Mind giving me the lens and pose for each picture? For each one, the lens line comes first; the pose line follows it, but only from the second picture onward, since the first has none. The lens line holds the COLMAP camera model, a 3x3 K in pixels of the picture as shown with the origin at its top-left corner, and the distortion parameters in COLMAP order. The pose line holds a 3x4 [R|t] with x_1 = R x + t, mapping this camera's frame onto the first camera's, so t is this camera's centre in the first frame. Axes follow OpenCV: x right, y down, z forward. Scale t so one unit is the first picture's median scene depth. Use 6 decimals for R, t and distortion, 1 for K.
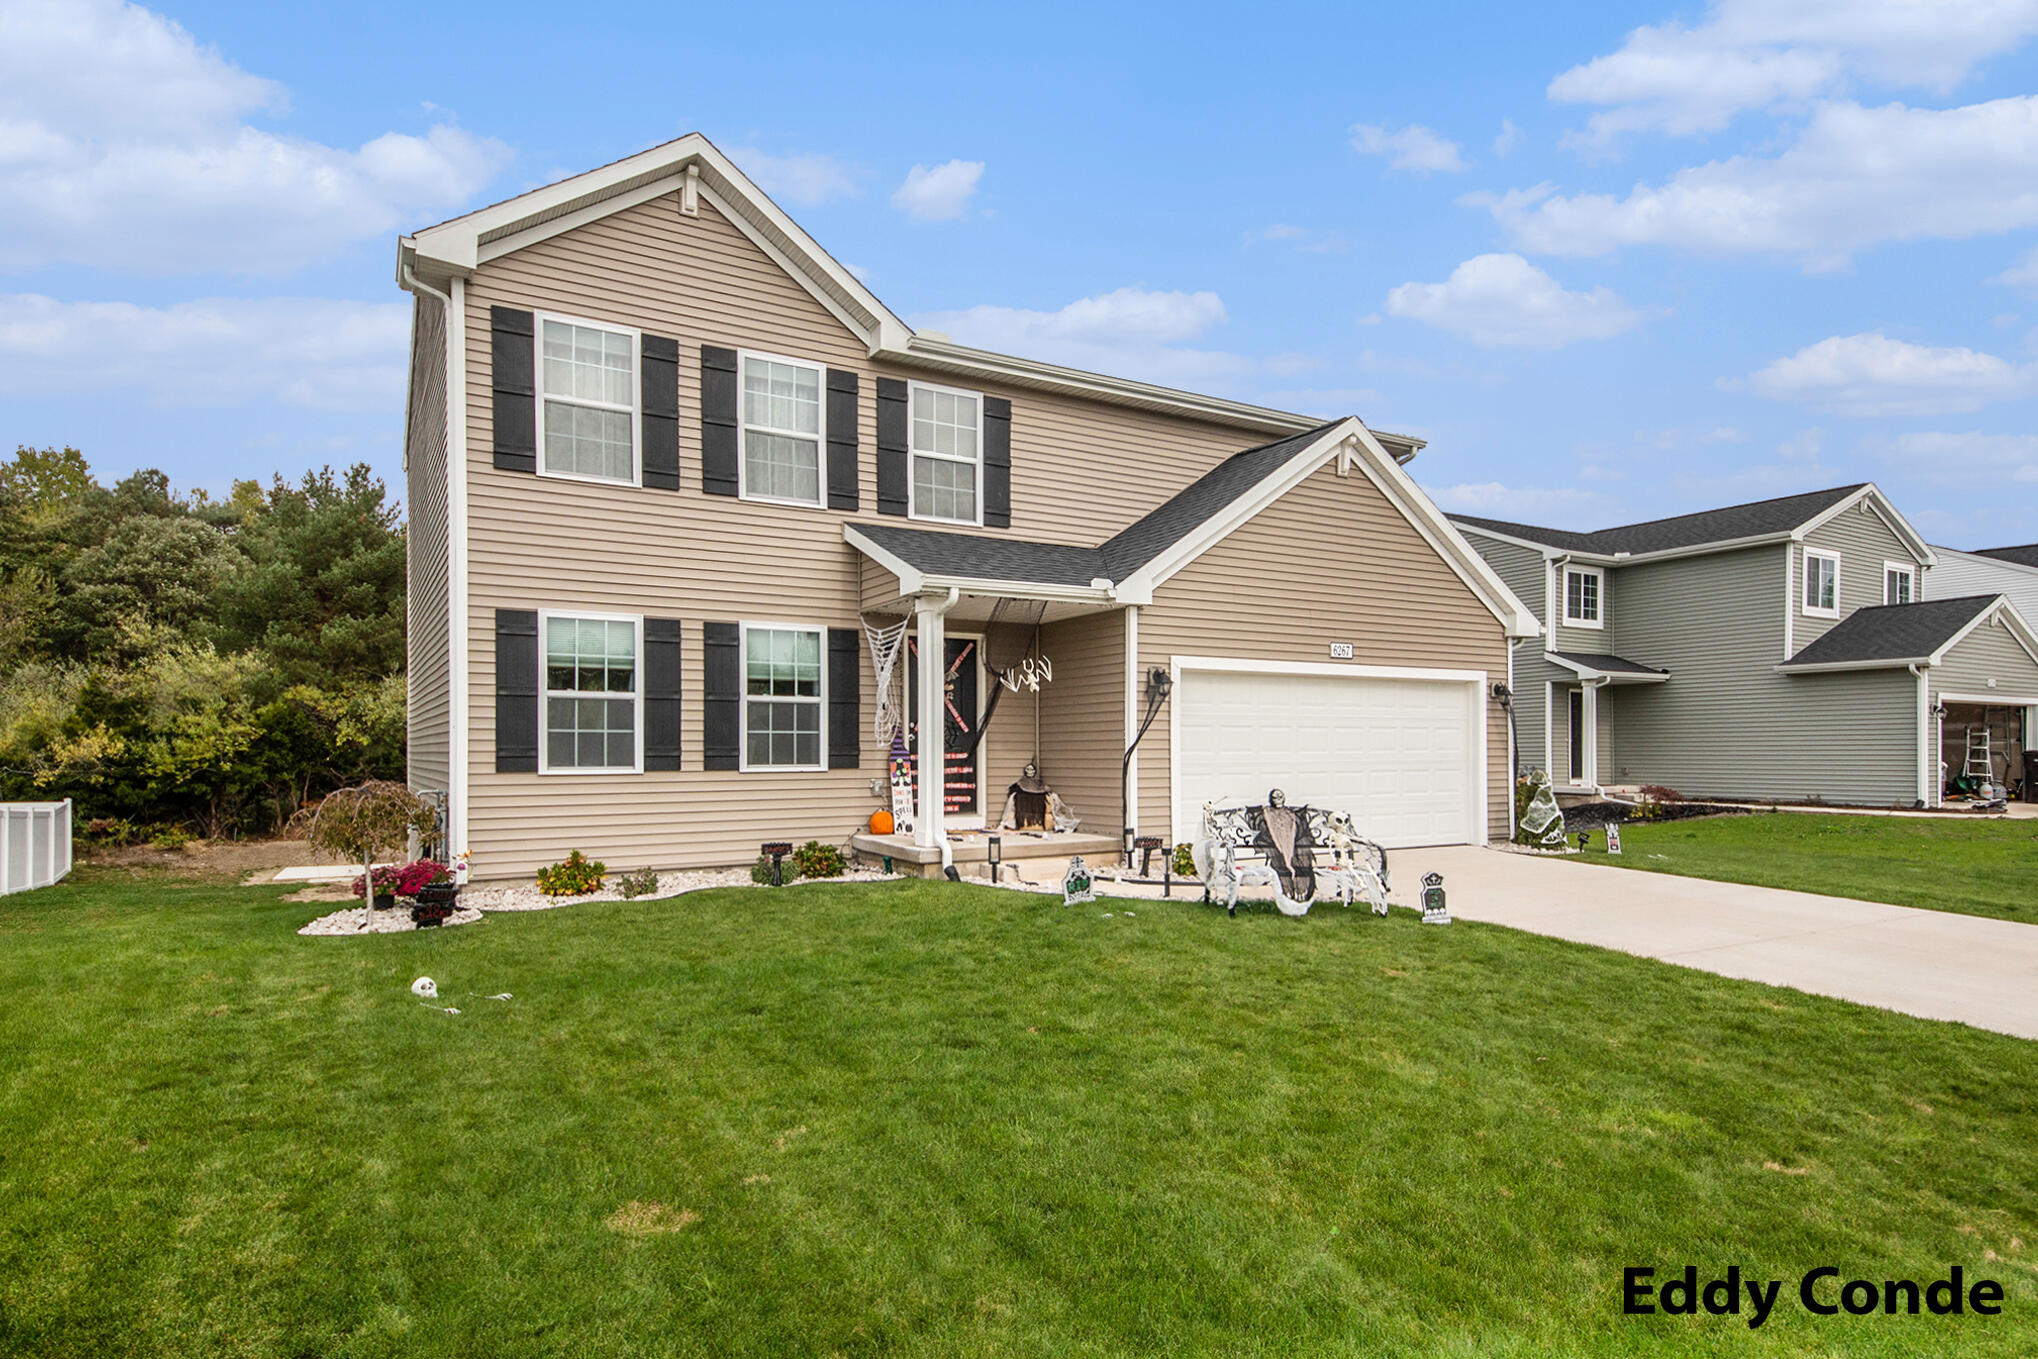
lens RADIAL K [[1089.5, 0, 1016.9], [0, 1089.5, 763.5], [0, 0, 1]] dist [-0.001812, -0.000565]
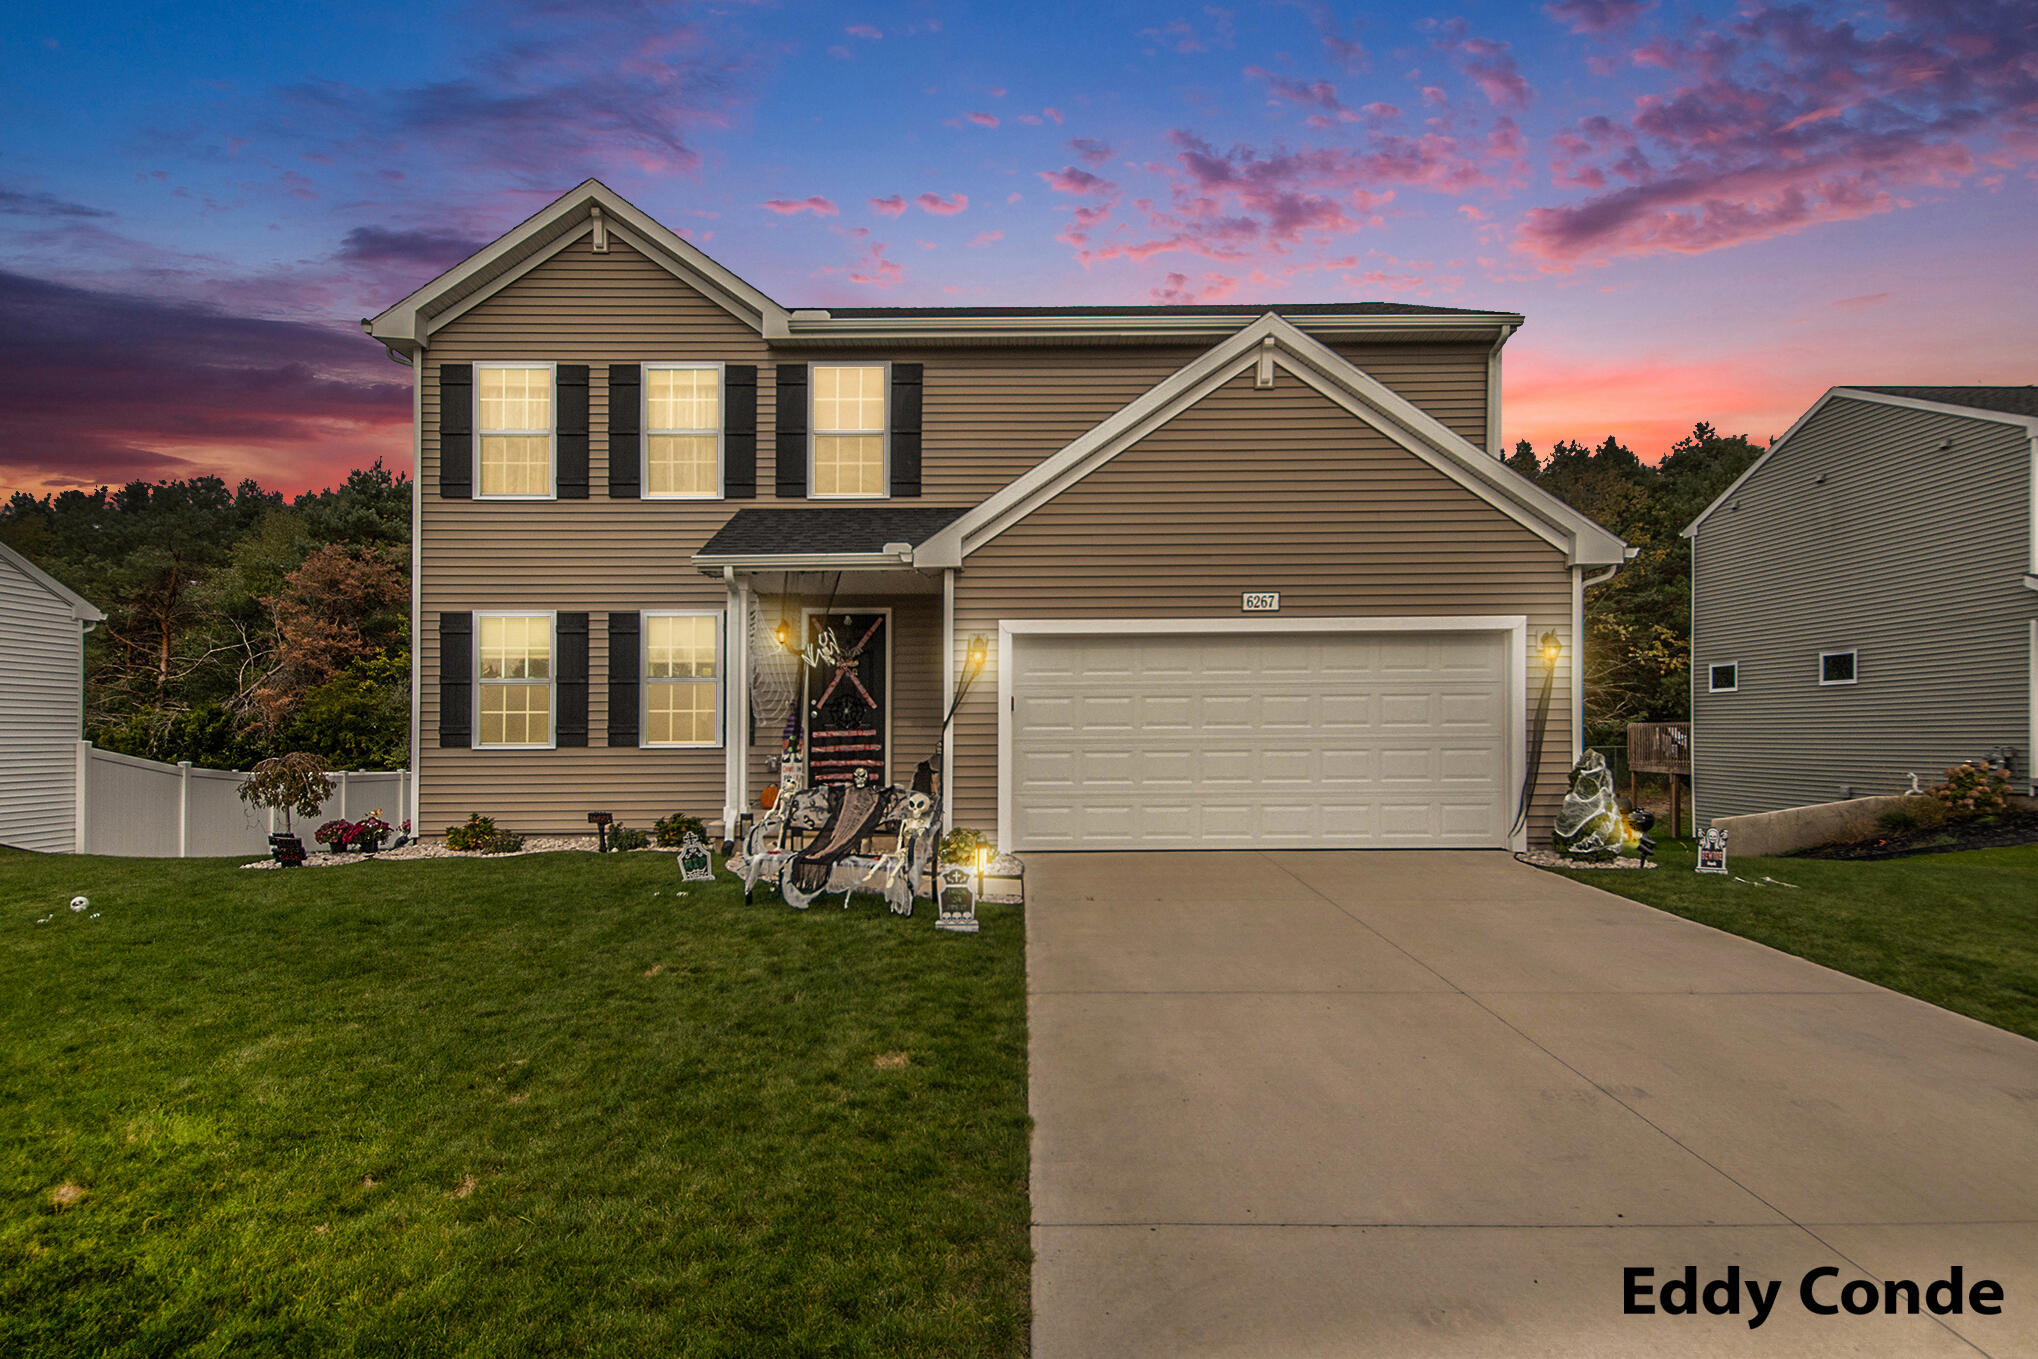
lens RADIAL K [[1112.2, 0, 1022.5], [0, 1112.2, 743.7], [0, 0, 1]] dist [-0.003145, -0.001813]
pose [[0.868267, 0.000720, -0.496096, 0.615279], [-0.002323, 0.999994, -0.002615, 0.005353], [0.496091, 0.003423, 0.868264, 0.211971]]
